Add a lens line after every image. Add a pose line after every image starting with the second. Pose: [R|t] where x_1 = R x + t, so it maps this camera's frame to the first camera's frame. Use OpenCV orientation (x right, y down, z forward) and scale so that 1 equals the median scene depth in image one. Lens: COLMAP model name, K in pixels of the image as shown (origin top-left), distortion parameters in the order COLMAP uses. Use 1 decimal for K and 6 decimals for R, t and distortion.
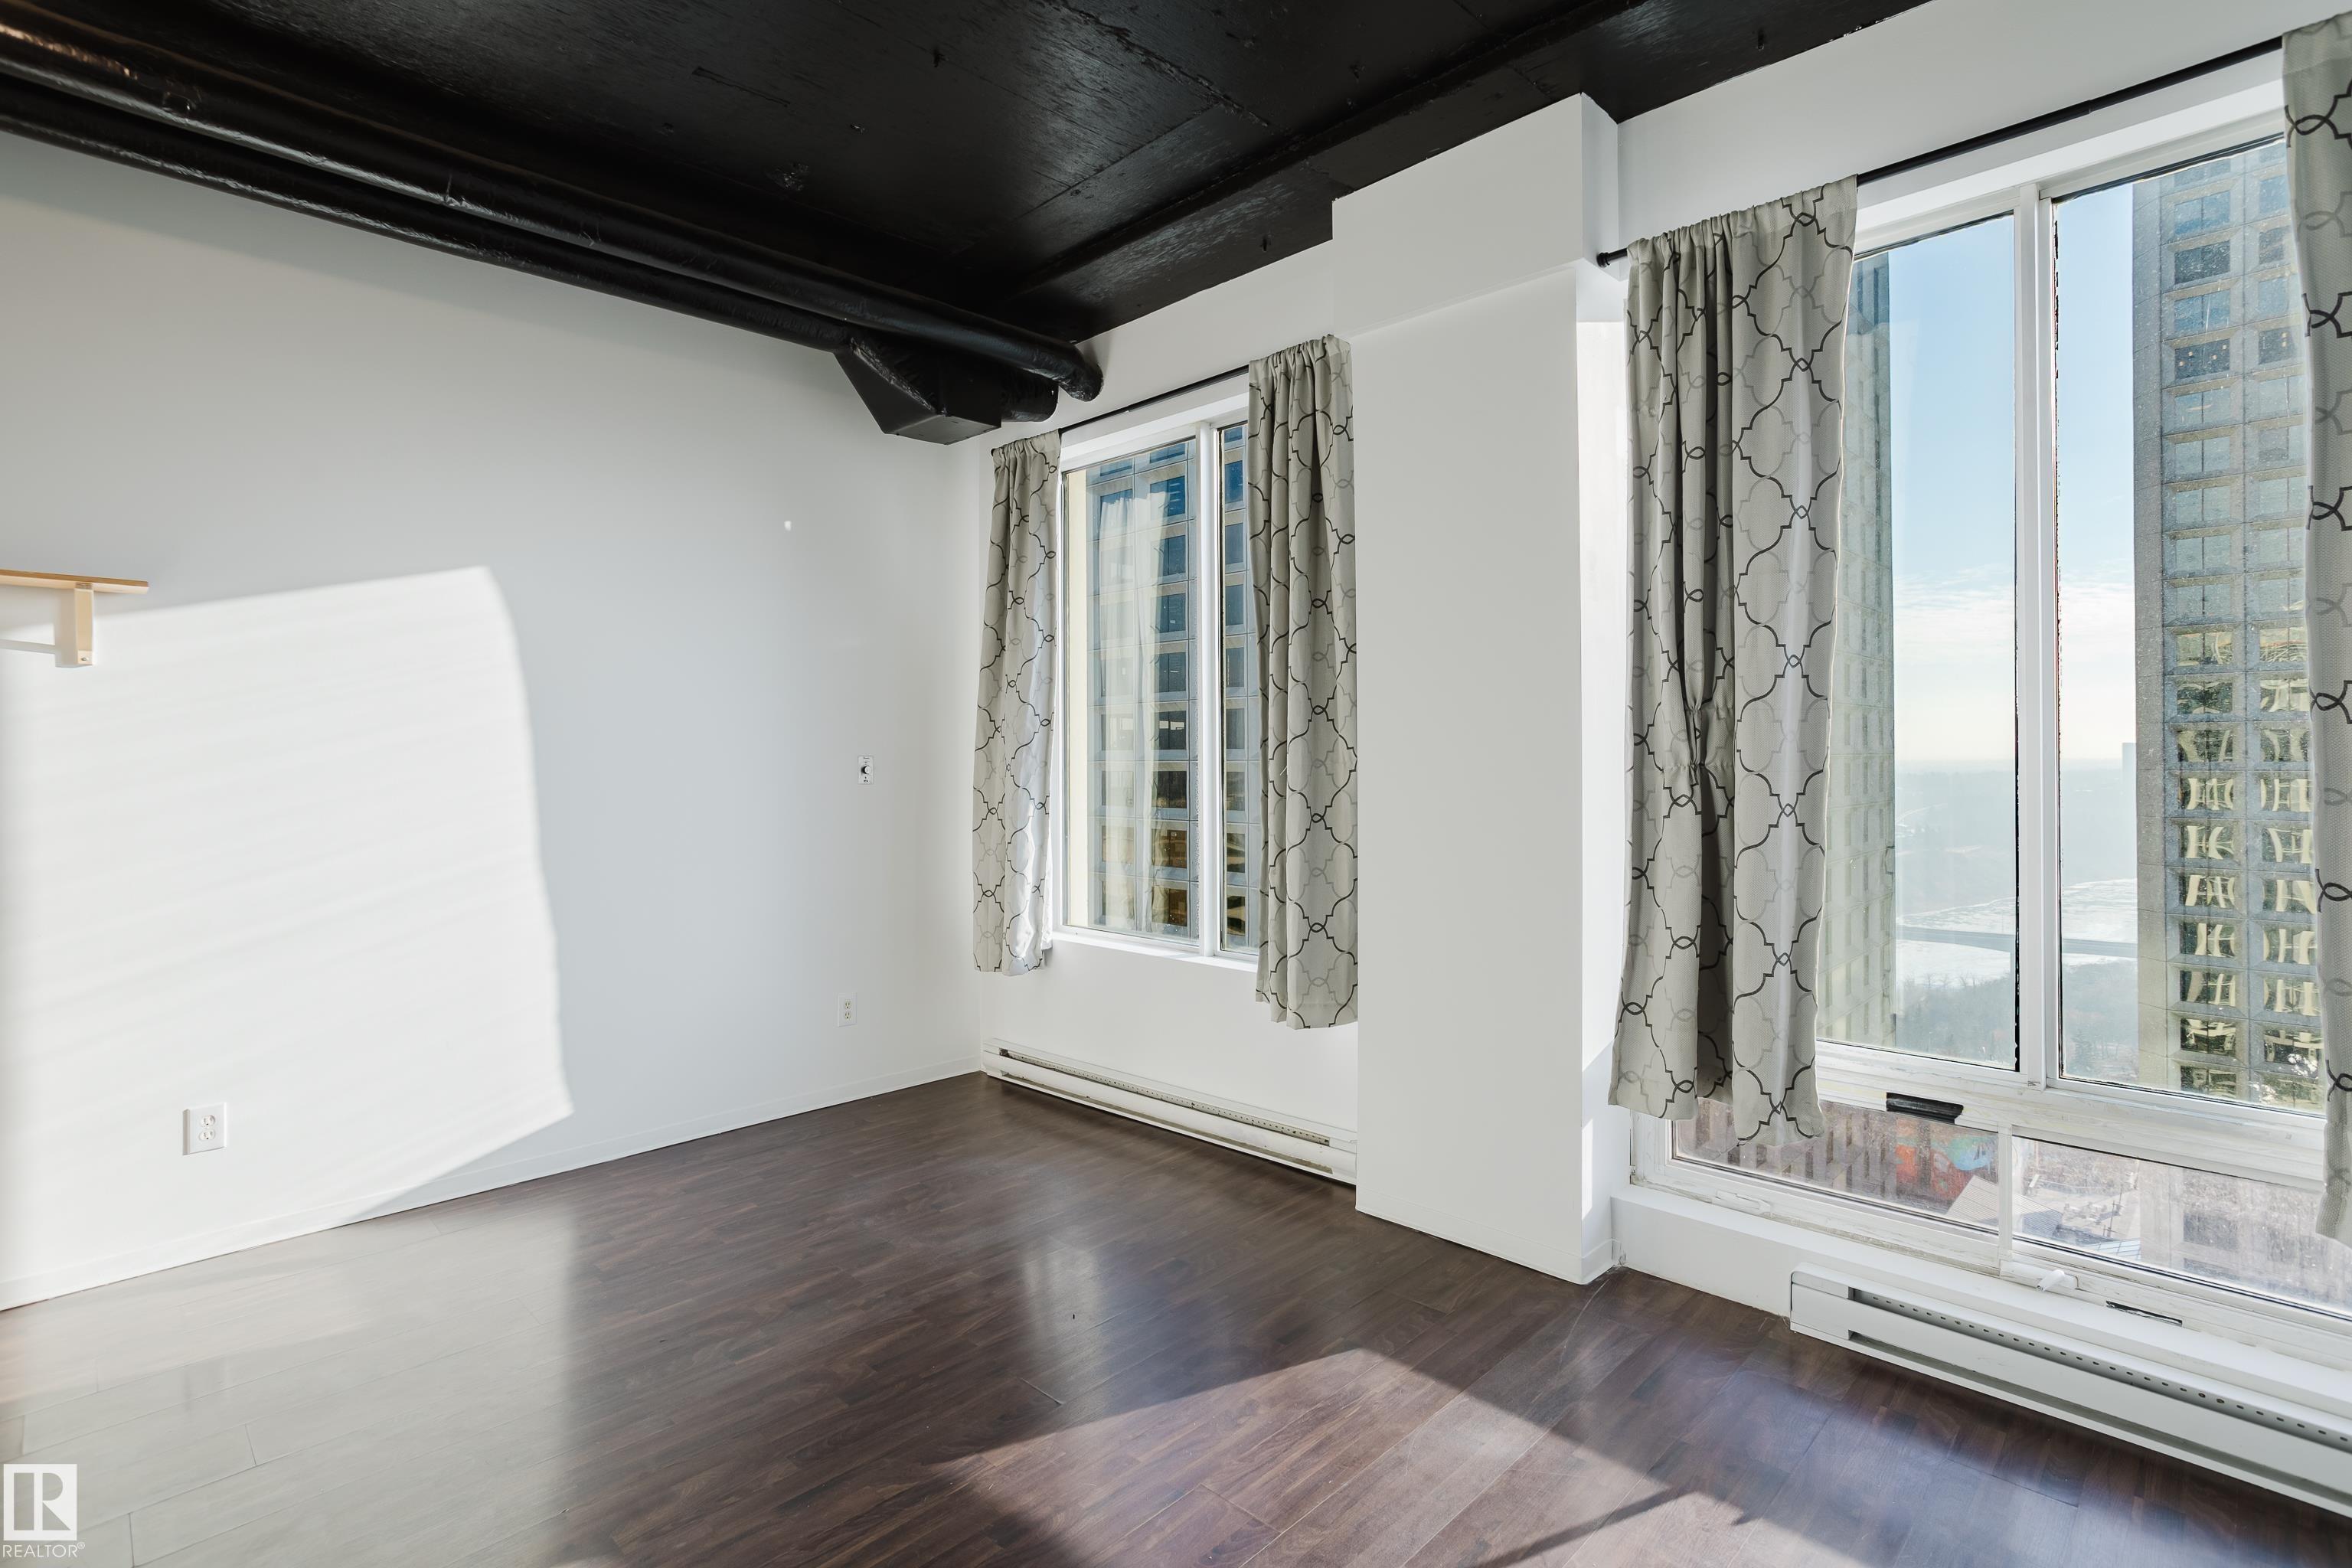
lens RADIAL K [[1138.0, 0, 1127.4], [0, 1138.0, 776.1], [0, 0, 1]] dist [-0.027274, -0.000184]
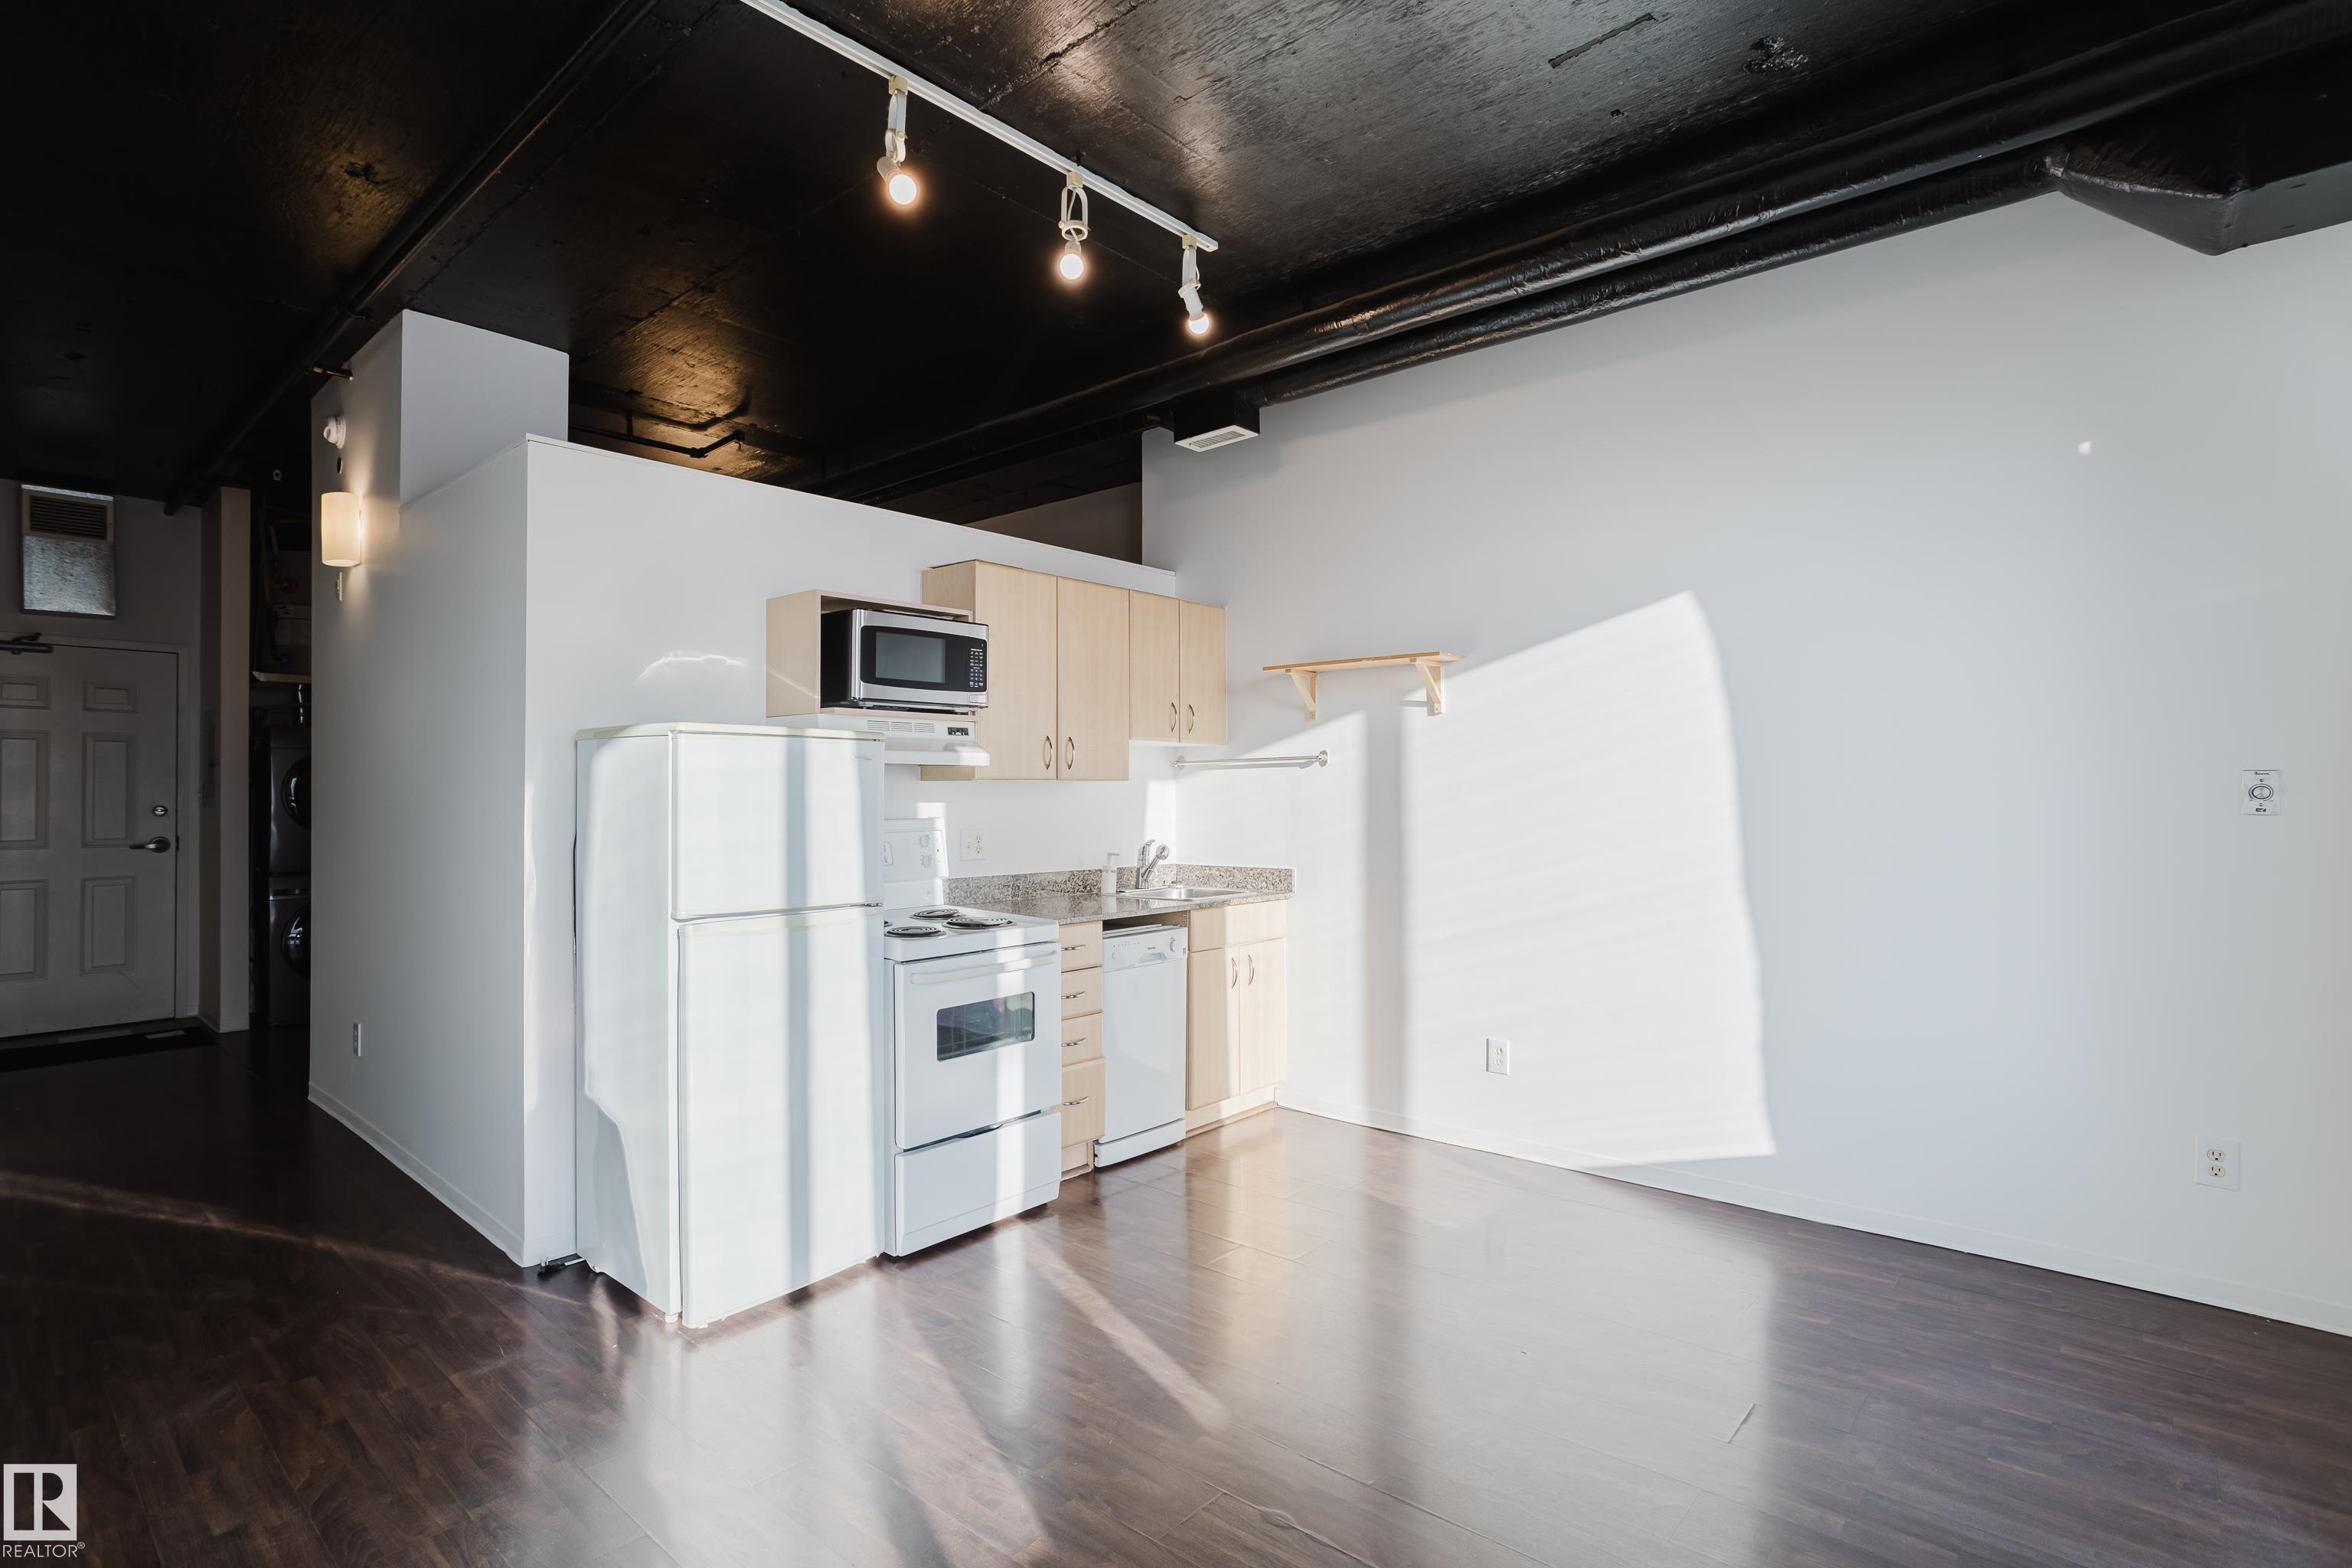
lens RADIAL K [[1169.1, 0, 1176.0], [0, 1169.1, 784.0], [0, 0, 1]] dist [0.002355, 0.001269]
pose [[0.080748, 0.011248, -0.996671, 0.454458], [-0.002918, 0.999935, 0.011048, -0.019589], [0.996730, 0.002017, 0.080776, 0.435150]]
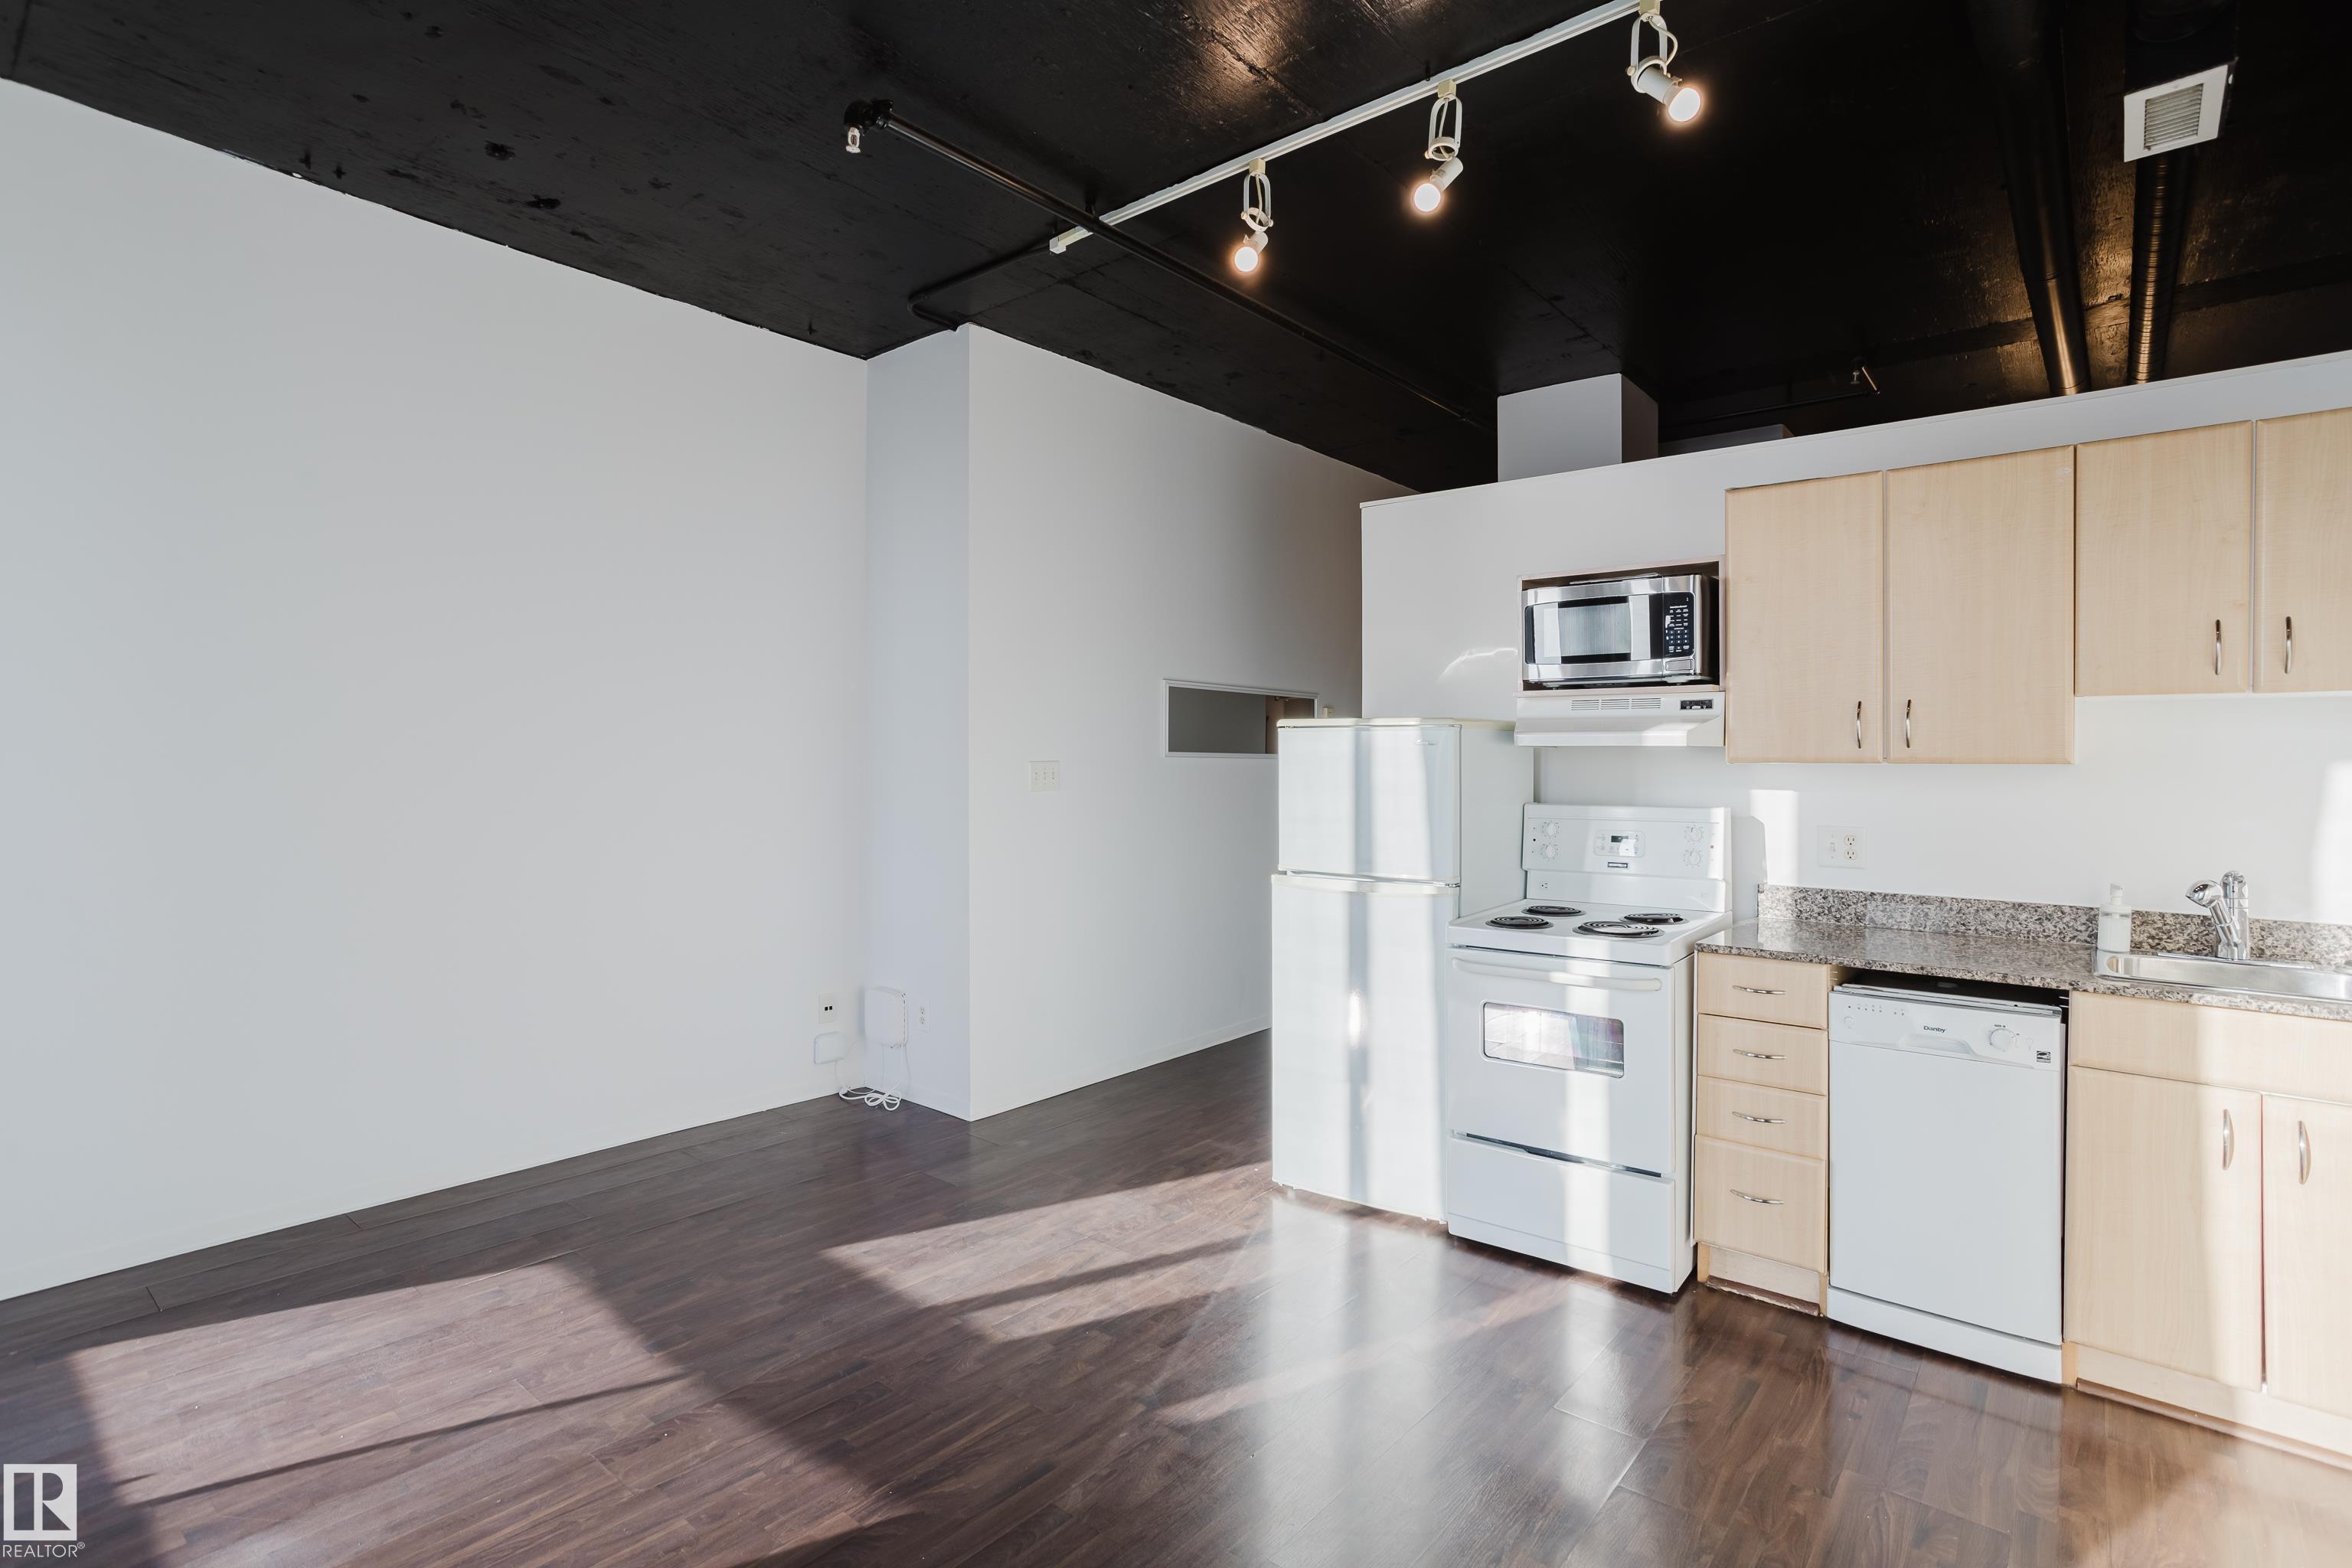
lens RADIAL K [[1128.3, 0, 1176.0], [0, 1128.3, 784.0], [0, 0, 1]] dist [-0.003966, -0.000219]
pose [[-0.991331, 0.003991, -0.131326, -0.162311], [0.001094, 0.999755, 0.022126, -0.014135], [0.131382, 0.021791, -0.991092, 1.169623]]
